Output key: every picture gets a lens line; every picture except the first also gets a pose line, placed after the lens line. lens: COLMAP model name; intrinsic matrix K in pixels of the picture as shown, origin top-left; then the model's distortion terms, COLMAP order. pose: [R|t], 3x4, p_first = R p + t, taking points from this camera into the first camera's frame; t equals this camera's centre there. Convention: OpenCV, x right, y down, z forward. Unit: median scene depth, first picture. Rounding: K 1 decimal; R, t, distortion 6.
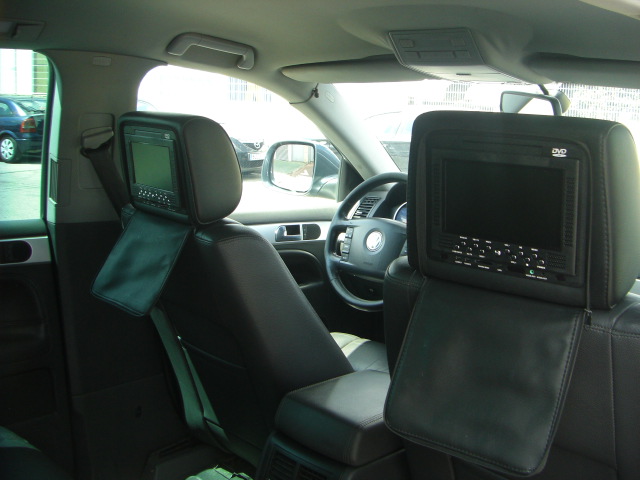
lens RADIAL K [[731.4, 0, 373.4], [0, 731.4, 188.3], [0, 0, 1]] dist [-0.164672, 0.070164]
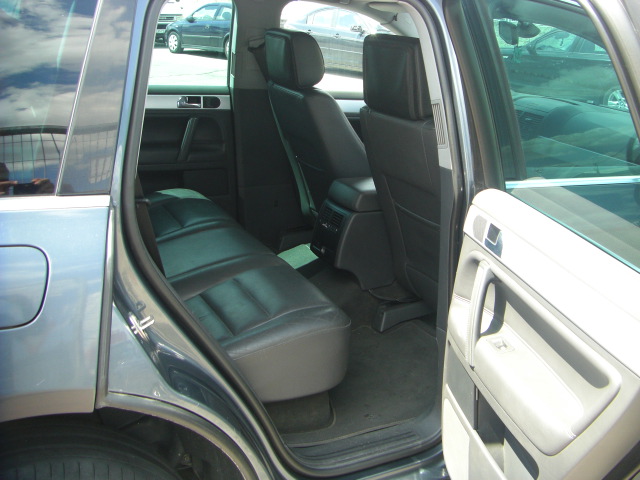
lens RADIAL K [[731.4, 0, 373.4], [0, 731.4, 188.3], [0, 0, 1]] dist [-0.164672, 0.070164]
pose [[0.955455, 0.089516, -0.281236, 0.455050], [-0.055819, 0.990505, 0.125636, 0.052052], [0.289812, -0.104341, 0.951379, -0.714078]]
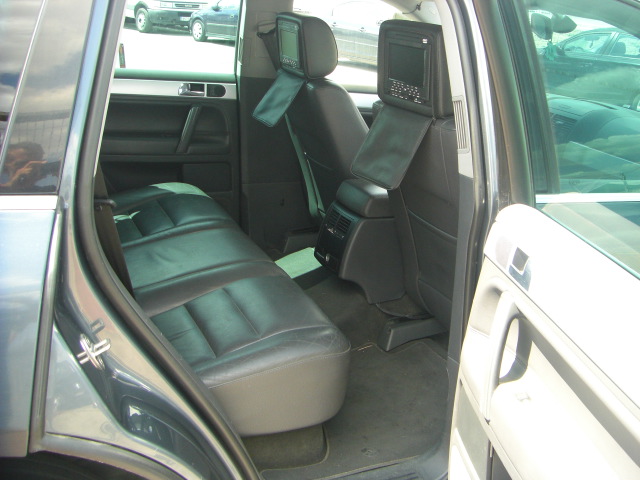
lens RADIAL K [[731.4, 0, 373.4], [0, 731.4, 188.3], [0, 0, 1]] dist [-0.164672, 0.070164]
pose [[0.942691, 0.130246, -0.307196, 0.425793], [-0.092909, 0.986719, 0.133245, 0.054912], [0.320471, -0.097068, 0.942272, -0.561267]]
